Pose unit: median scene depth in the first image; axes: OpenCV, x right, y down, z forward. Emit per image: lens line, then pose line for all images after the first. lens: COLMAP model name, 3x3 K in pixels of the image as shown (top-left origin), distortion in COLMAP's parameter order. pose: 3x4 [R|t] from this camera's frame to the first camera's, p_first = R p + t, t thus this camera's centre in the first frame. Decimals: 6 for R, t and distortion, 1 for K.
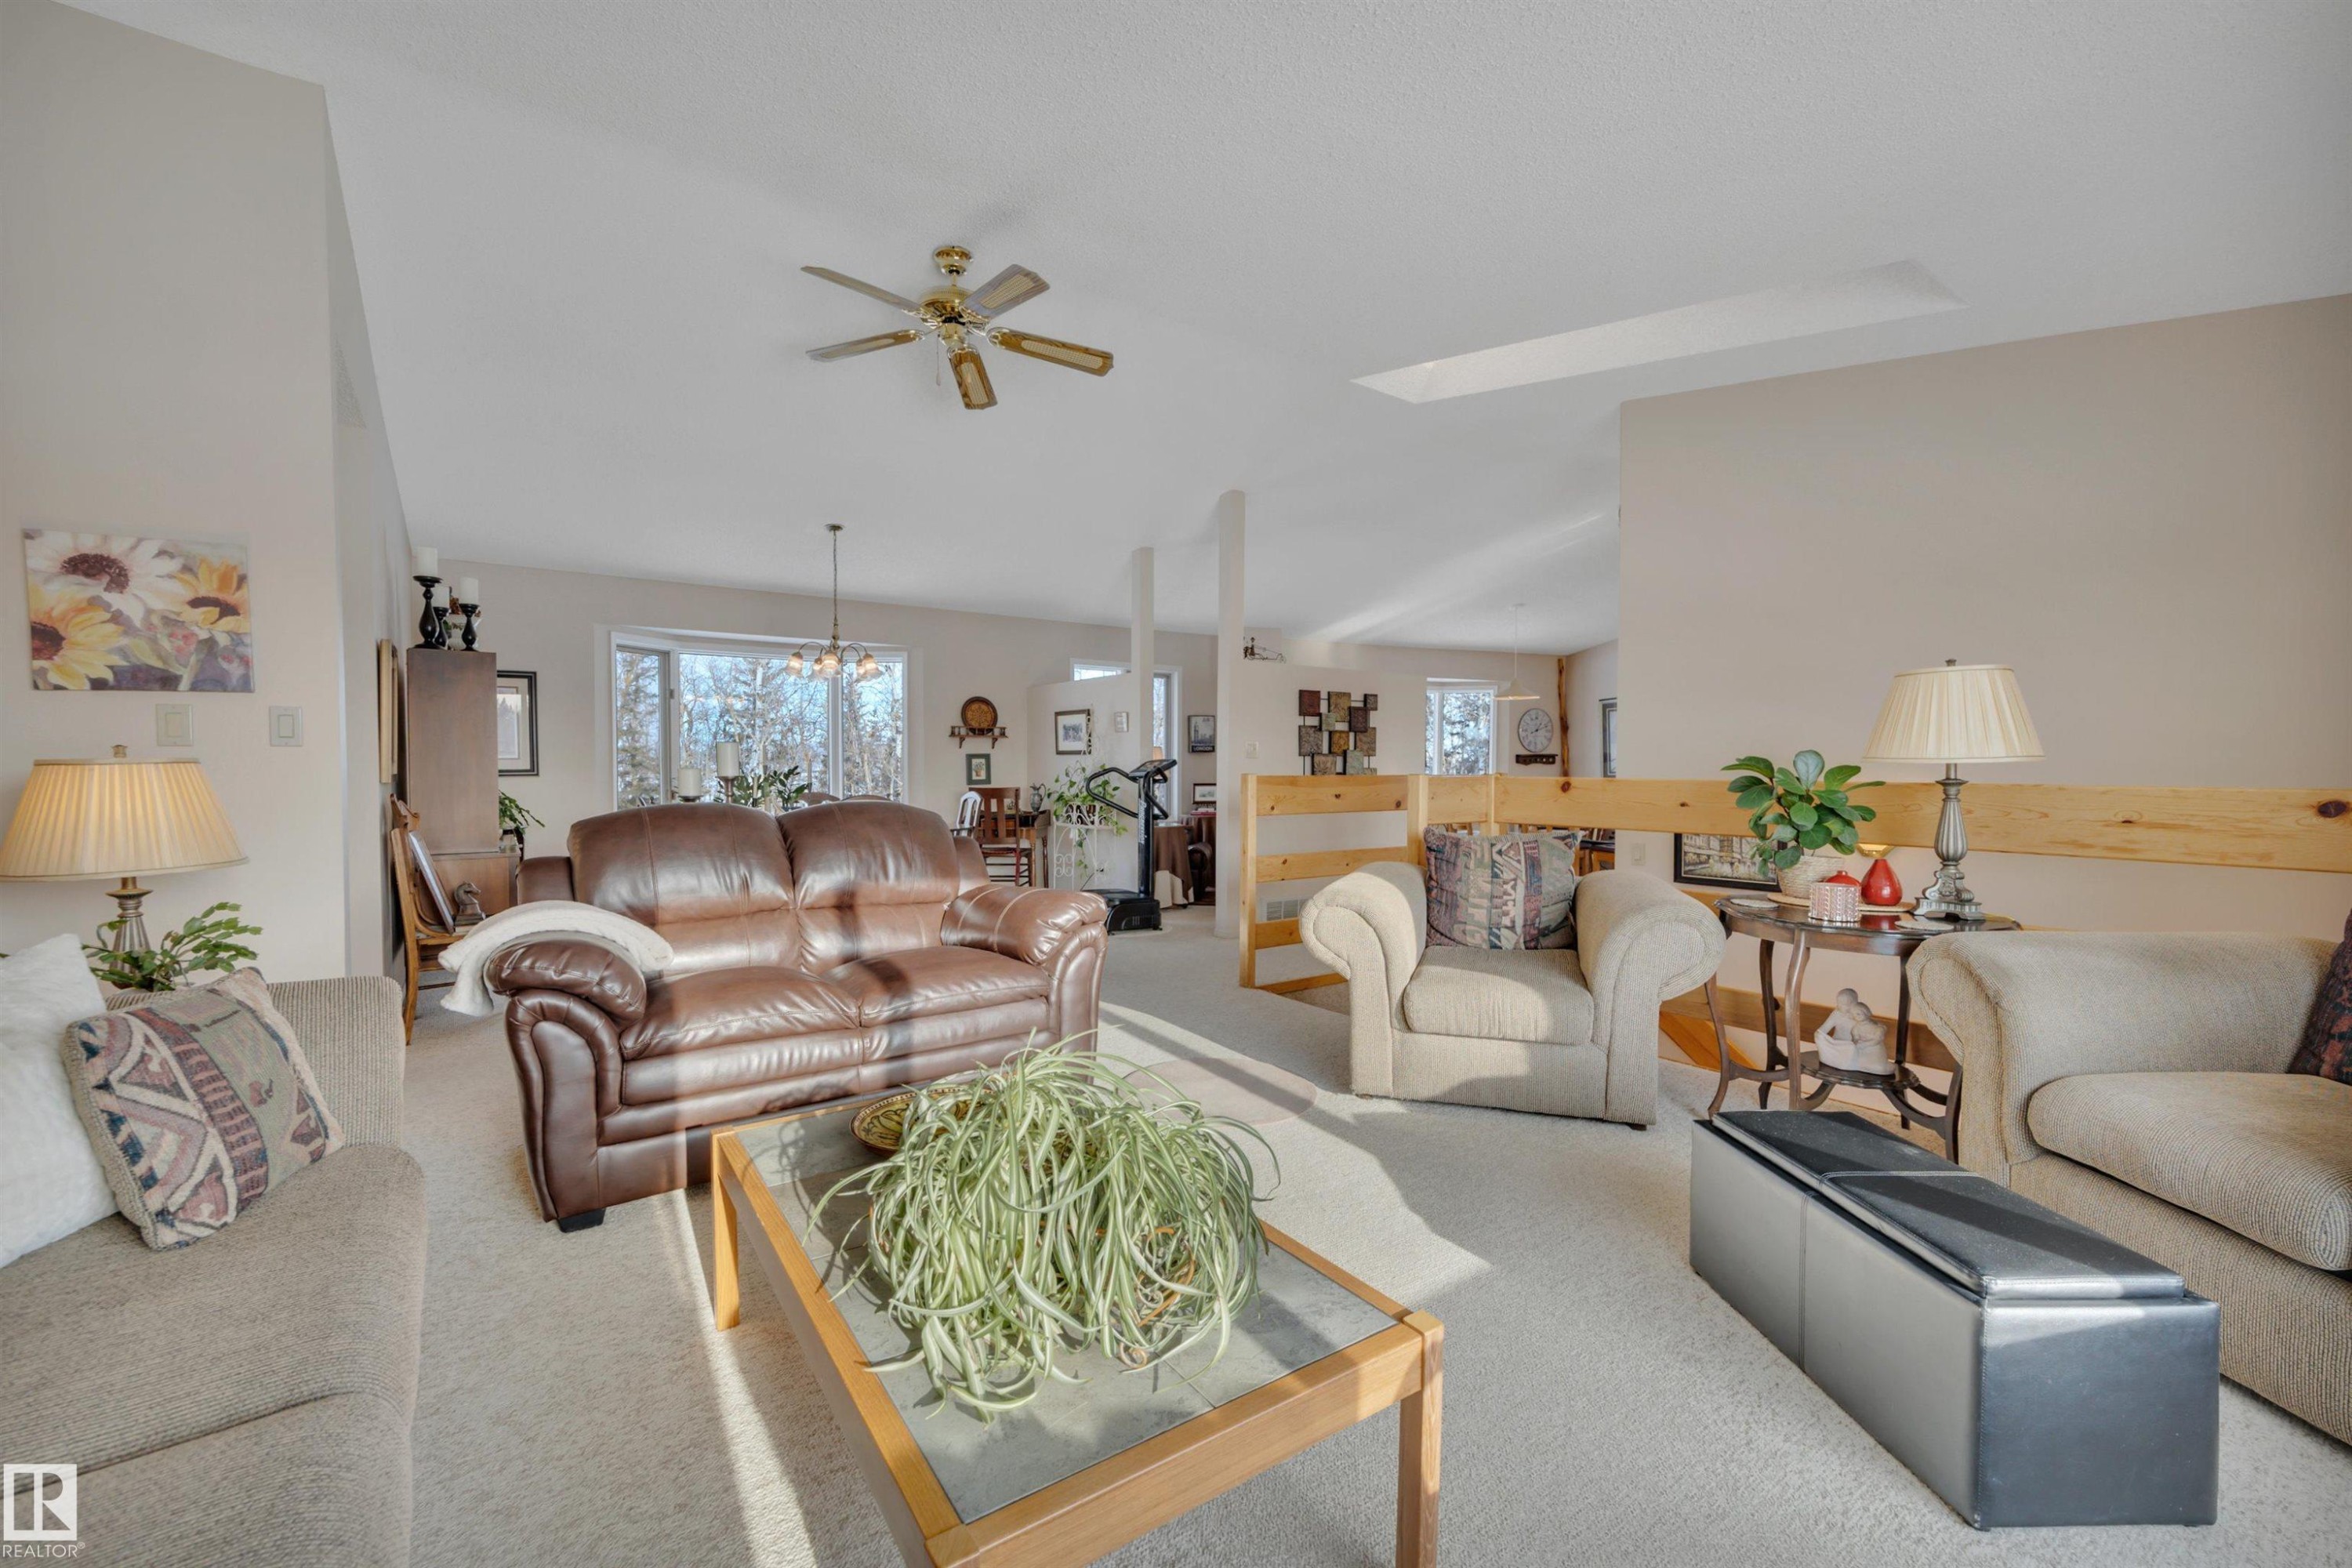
lens RADIAL K [[987.7, 0, 1160.4], [0, 987.7, 781.9], [0, 0, 1]] dist [0.005088, -0.000429]
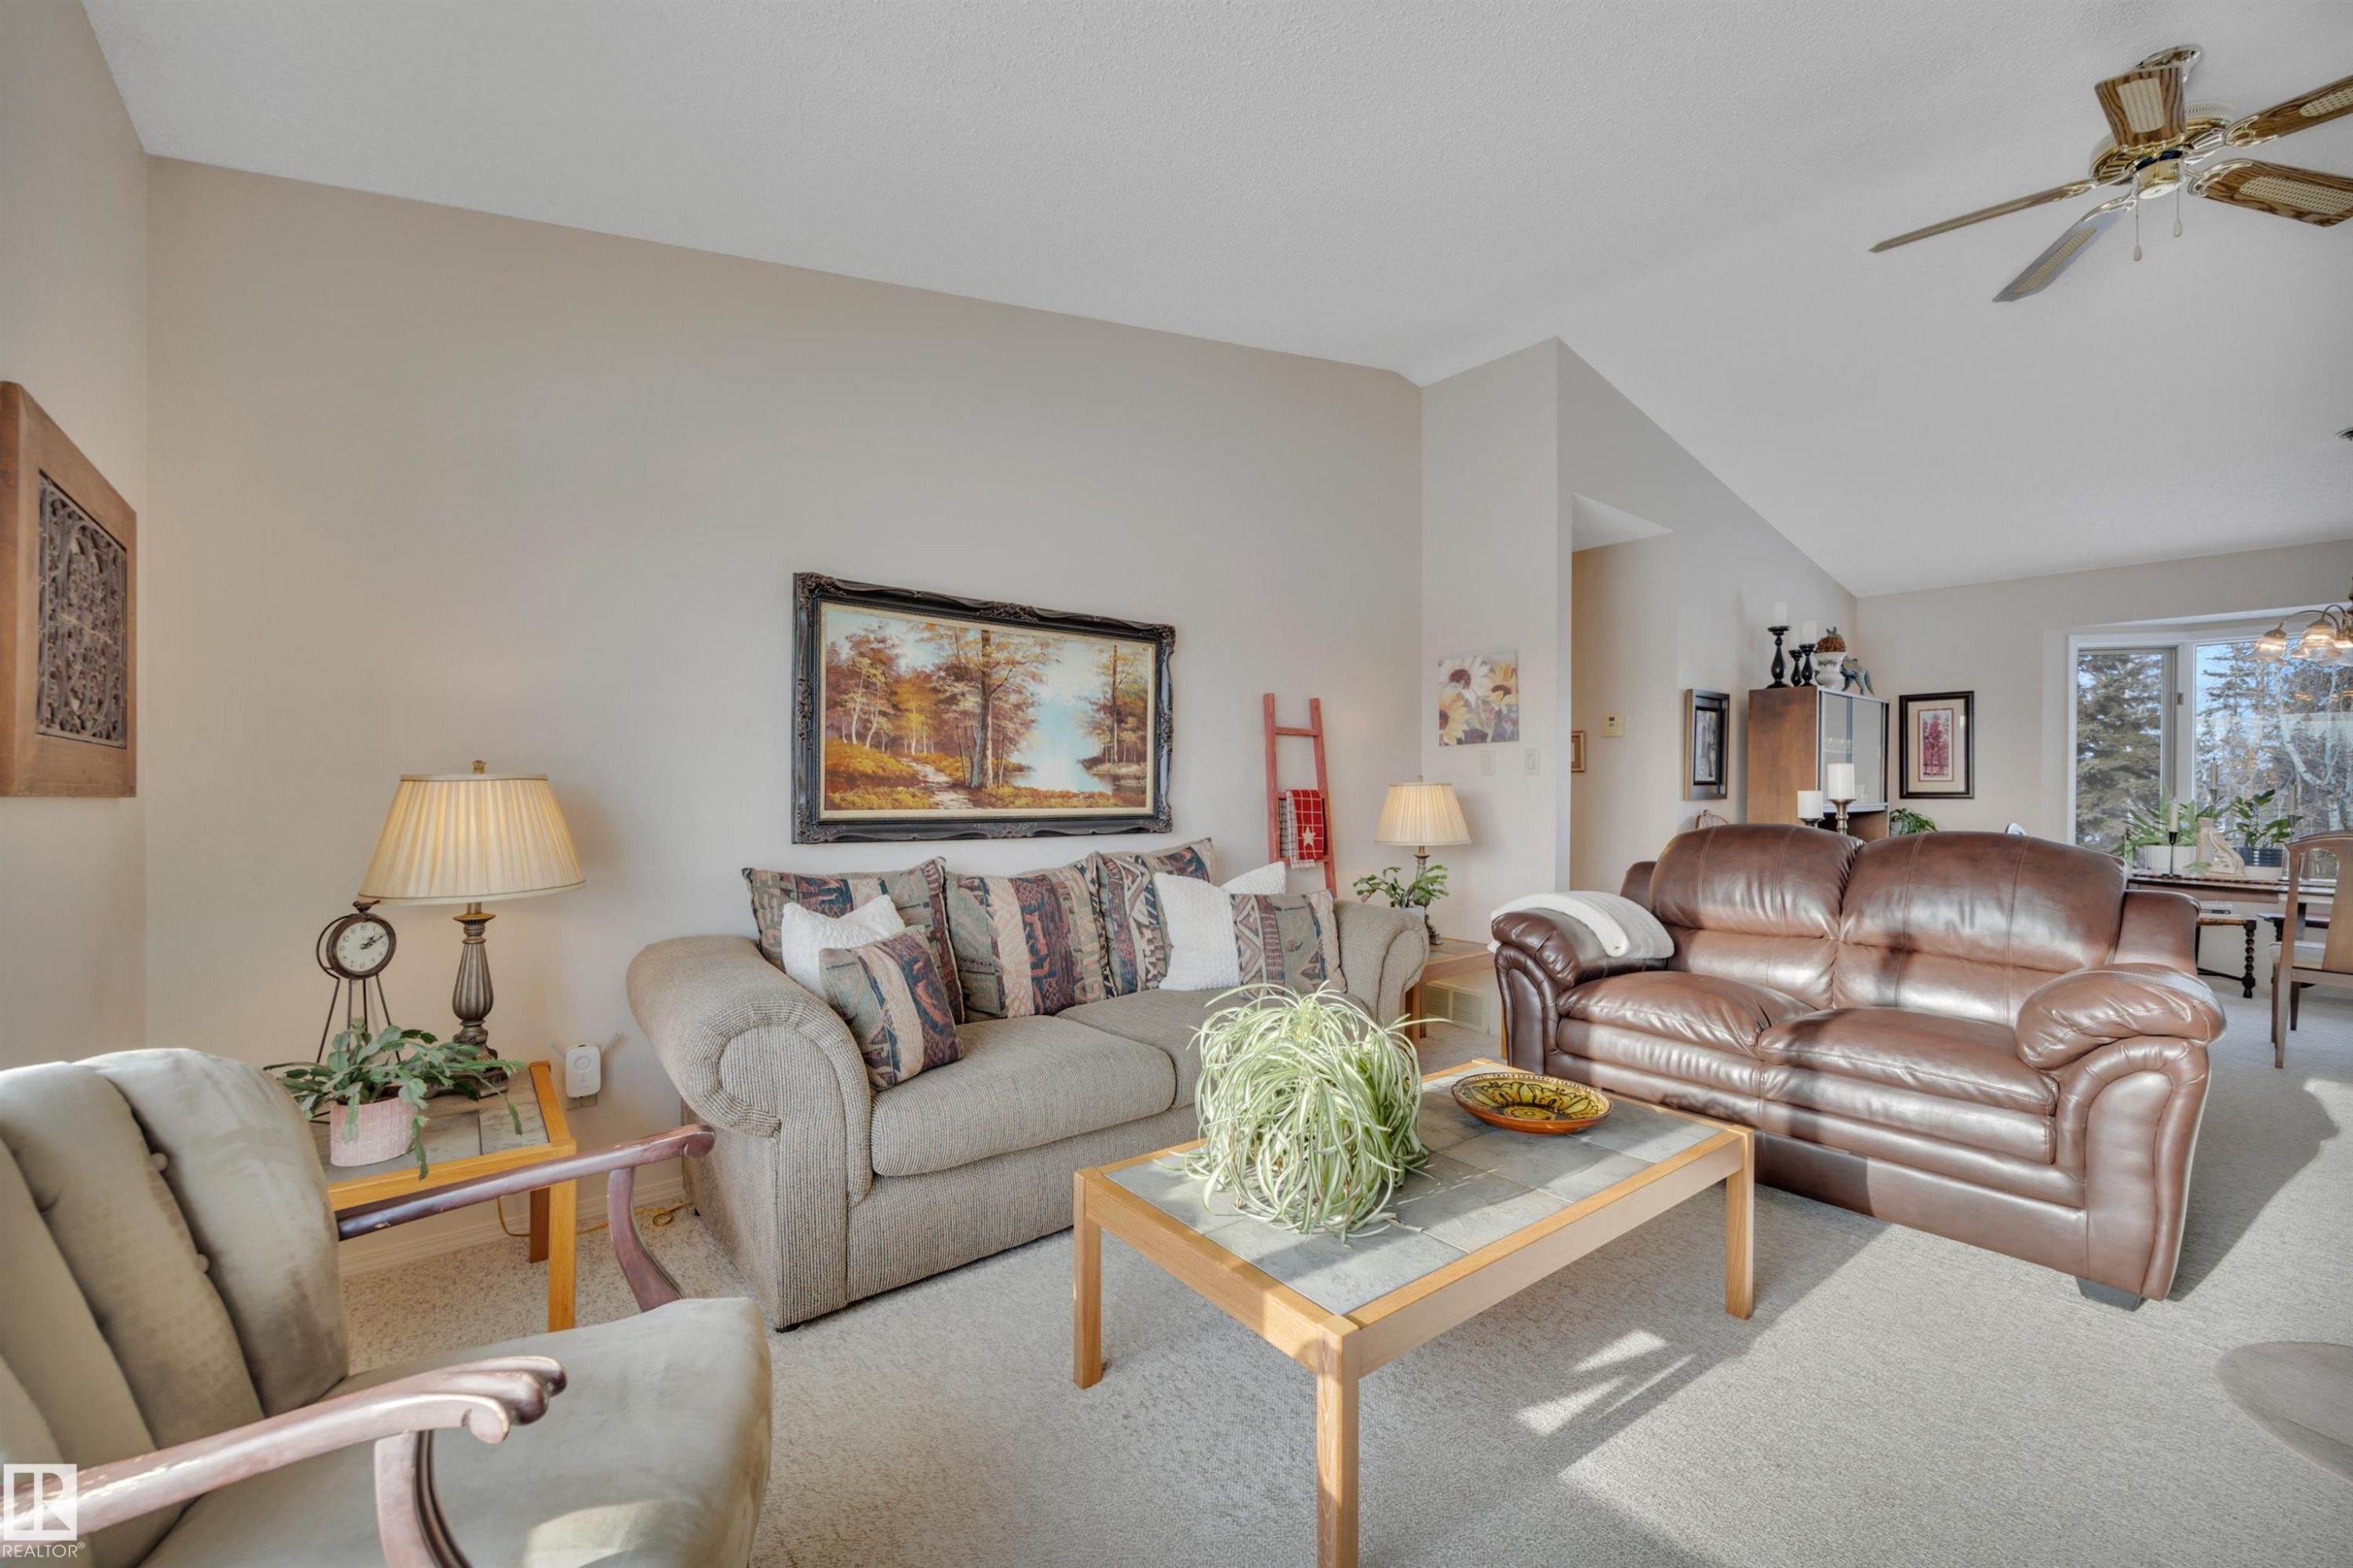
lens RADIAL K [[988.2, 0, 1174.5], [0, 988.2, 785.0], [0, 0, 1]] dist [0.005088, -0.000429]
pose [[0.037259, 0.001706, -0.999304, 0.664212], [-0.020071, 0.999798, 0.000958, -0.010169], [0.999104, 0.020022, 0.037286, 0.397666]]
